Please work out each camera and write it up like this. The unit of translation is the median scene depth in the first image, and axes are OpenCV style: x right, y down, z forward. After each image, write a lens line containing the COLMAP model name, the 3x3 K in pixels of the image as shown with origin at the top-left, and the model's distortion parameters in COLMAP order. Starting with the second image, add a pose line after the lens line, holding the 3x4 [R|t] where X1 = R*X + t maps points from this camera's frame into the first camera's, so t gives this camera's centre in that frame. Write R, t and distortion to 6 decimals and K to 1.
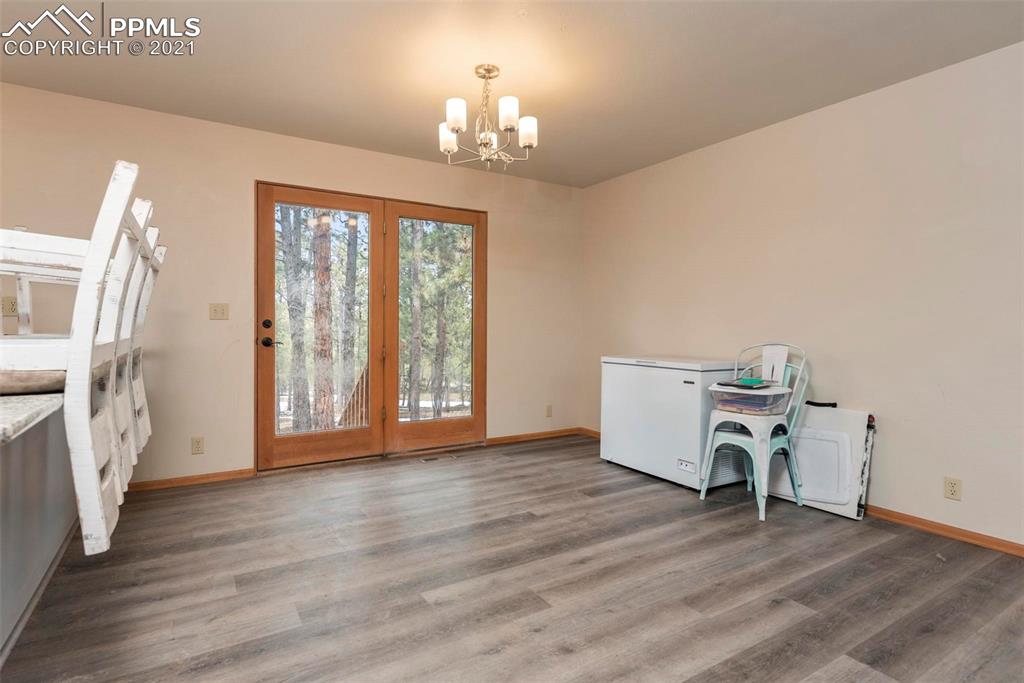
lens RADIAL K [[529.0, 0, 507.6], [0, 529.0, 320.0], [0, 0, 1]] dist [-0.001019, -0.000036]
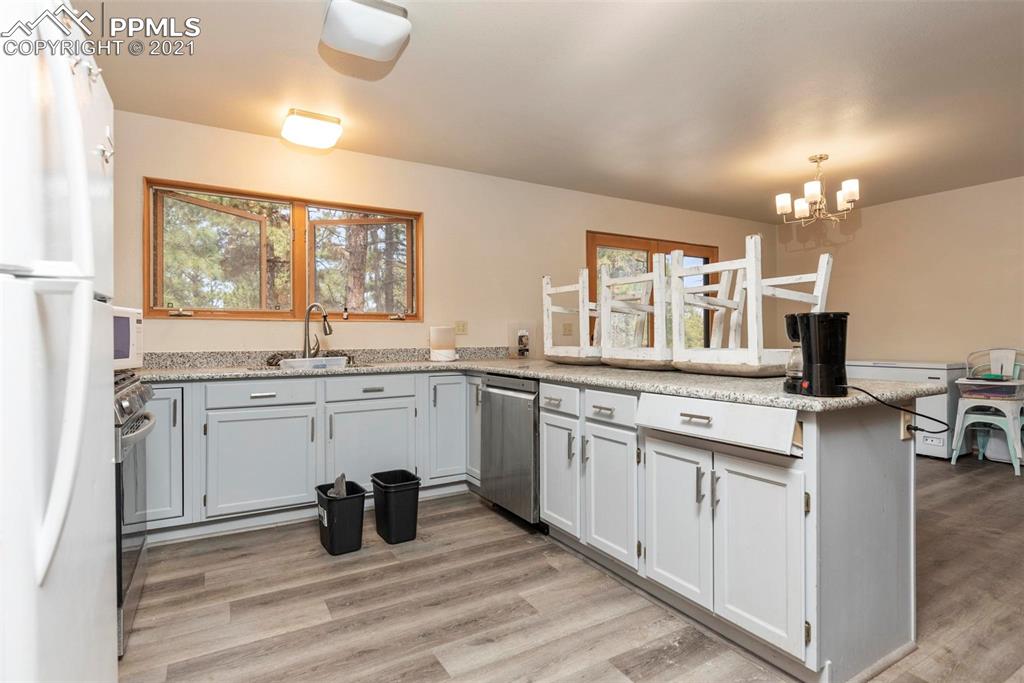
lens RADIAL K [[527.5, 0, 506.2], [0, 527.5, 325.4], [0, 0, 1]] dist [-0.002150, -0.000406]
pose [[0.999716, -0.011541, -0.020854, -0.807810], [0.011307, 0.999872, -0.011325, -0.014065], [0.020982, 0.011086, 0.999718, -0.402553]]
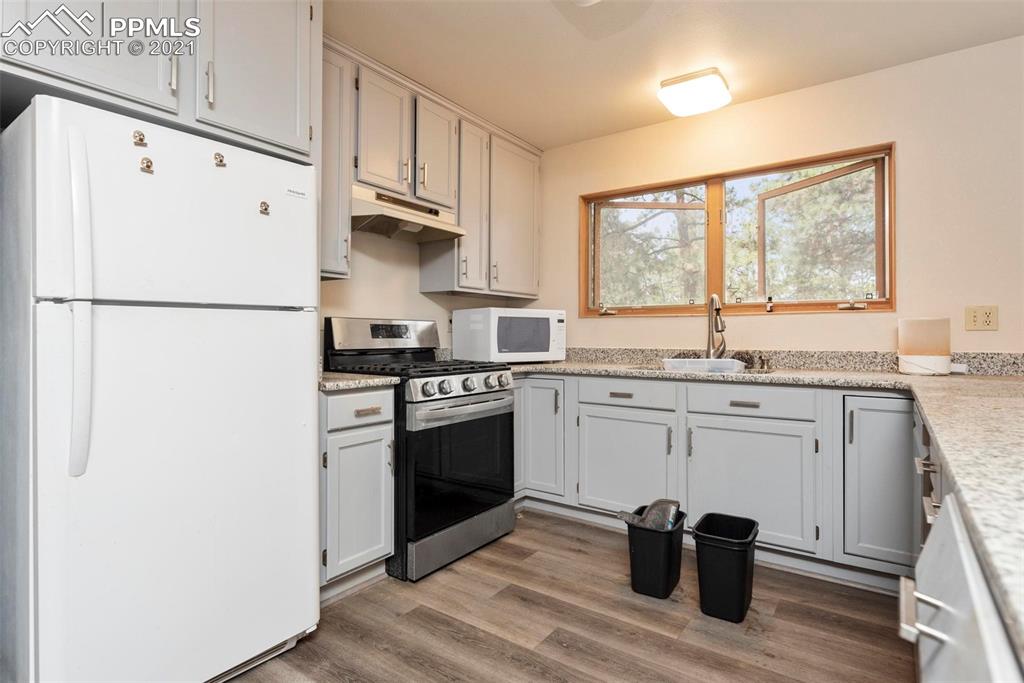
lens RADIAL K [[527.5, 0, 506.2], [0, 527.5, 325.4], [0, 0, 1]] dist [-0.002150, -0.000406]
pose [[0.377481, -0.025892, -0.925655, -0.499840], [0.012179, 0.999661, -0.022995, -0.005573], [0.925937, -0.002593, 0.377668, 0.004724]]
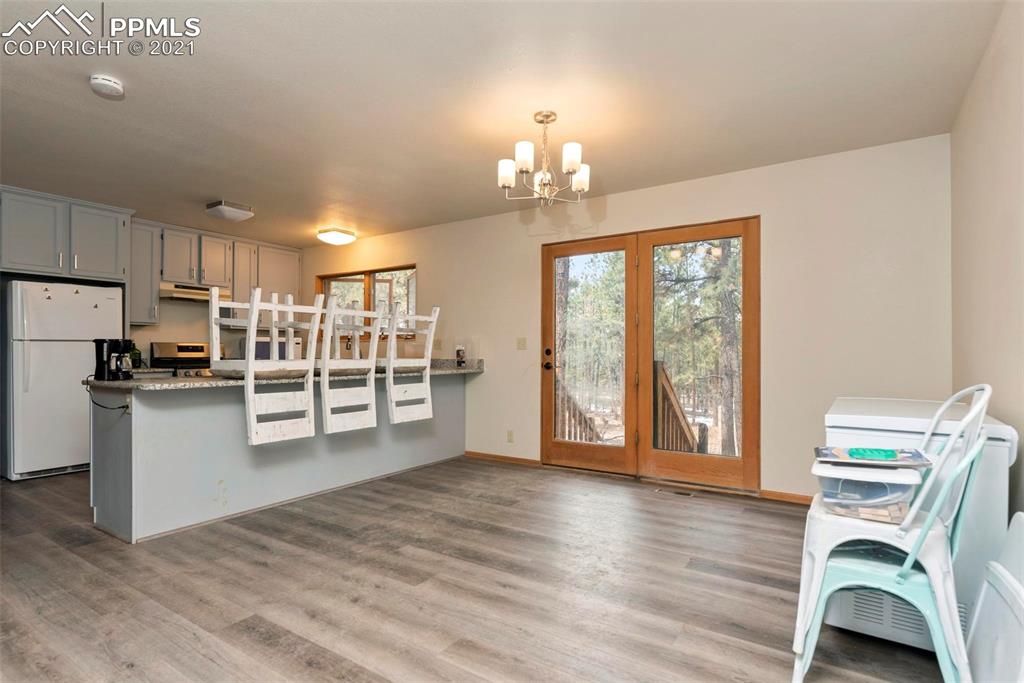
lens RADIAL K [[528.1, 0, 512.0], [0, 528.1, 341.5], [0, 0, 1]] dist [-0.002371, -0.000008]
pose [[0.408176, -0.024659, -0.912570, 0.864464], [0.011800, 0.999694, -0.021735, 0.010360], [0.912827, -0.001897, 0.408342, 0.480671]]
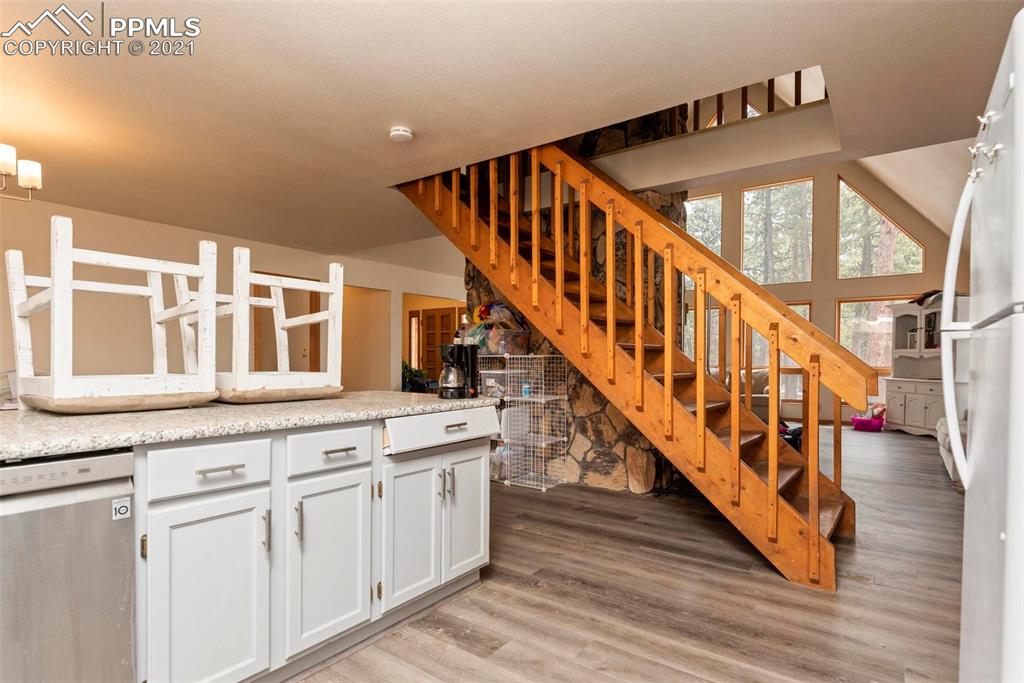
lens RADIAL K [[514.9, 0, 535.3], [0, 514.9, 360.7], [0, 0, 1]] dist [0.001171, 0.000132]
pose [[-0.403857, -0.013301, 0.914725, -1.296190], [-0.019455, 0.999793, 0.005949, -0.011087], [-0.914615, -0.015394, -0.404032, 0.384511]]
